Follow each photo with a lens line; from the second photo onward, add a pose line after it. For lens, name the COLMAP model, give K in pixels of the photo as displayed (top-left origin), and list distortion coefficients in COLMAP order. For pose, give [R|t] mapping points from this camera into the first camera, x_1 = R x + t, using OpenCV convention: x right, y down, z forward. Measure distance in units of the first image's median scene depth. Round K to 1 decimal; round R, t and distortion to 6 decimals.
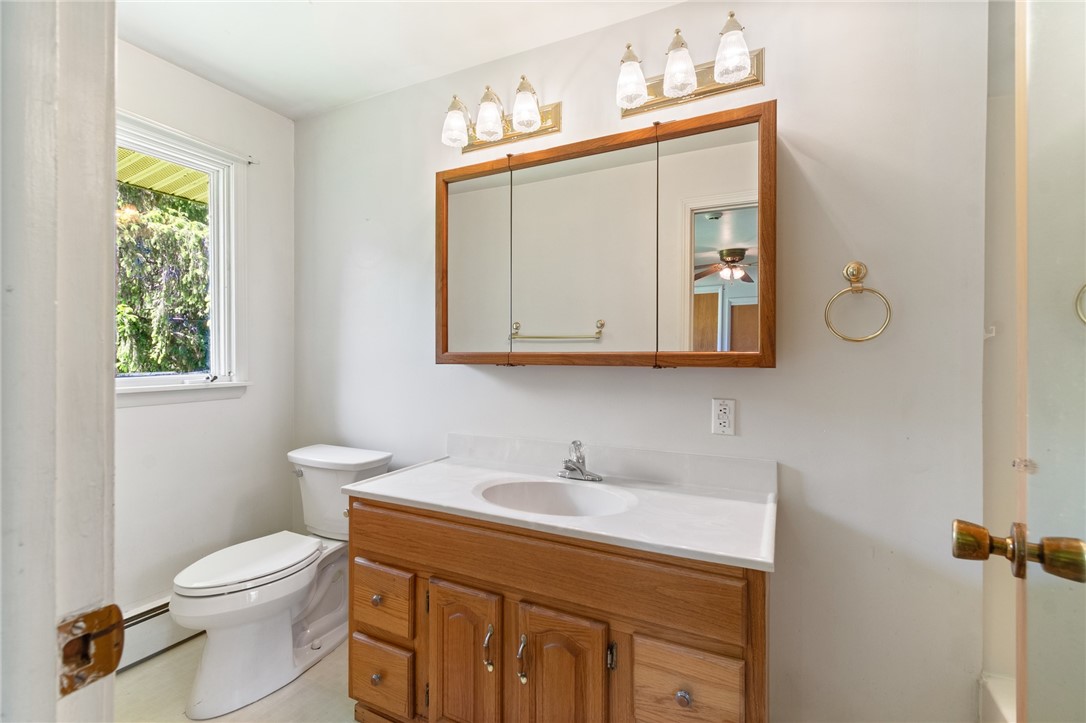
lens RADIAL K [[485.4, 0, 543.0], [0, 485.4, 361.5], [0, 0, 1]] dist [-0.000918, -0.000551]
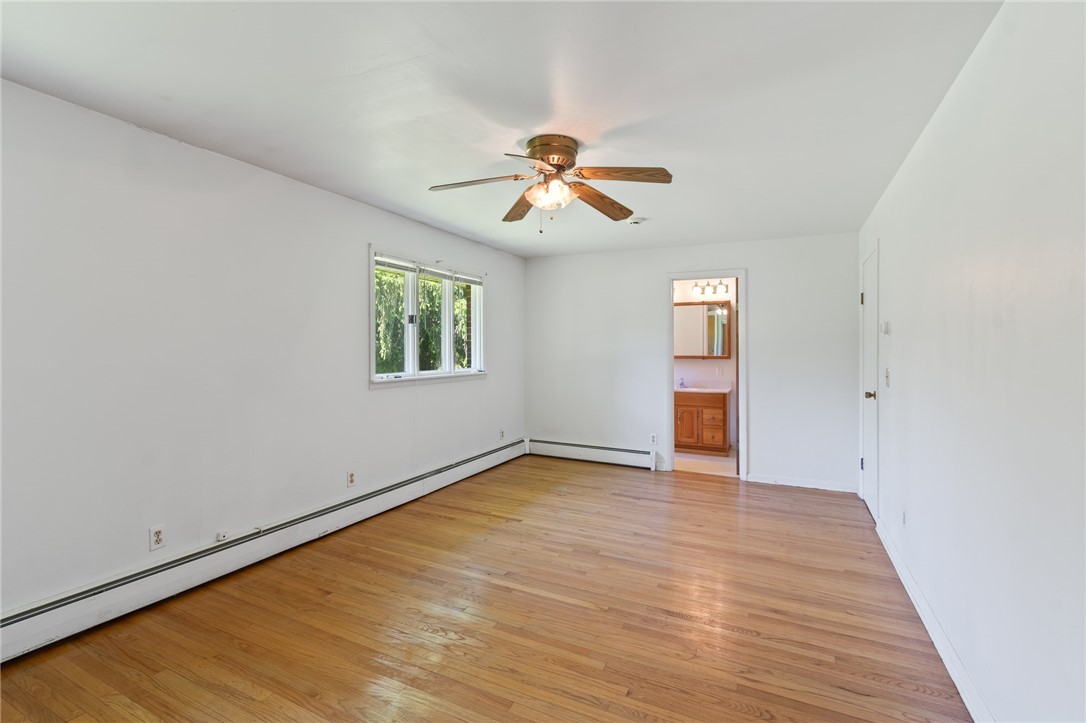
lens RADIAL K [[481.6, 0, 538.5], [0, 481.6, 363.6], [0, 0, 1]] dist [-0.000817, -0.000083]
pose [[0.999937, -0.011170, 0.001236, -1.206579], [0.011179, 0.999914, -0.006913, 0.063126], [-0.001158, 0.006926, 0.999975, -3.194154]]
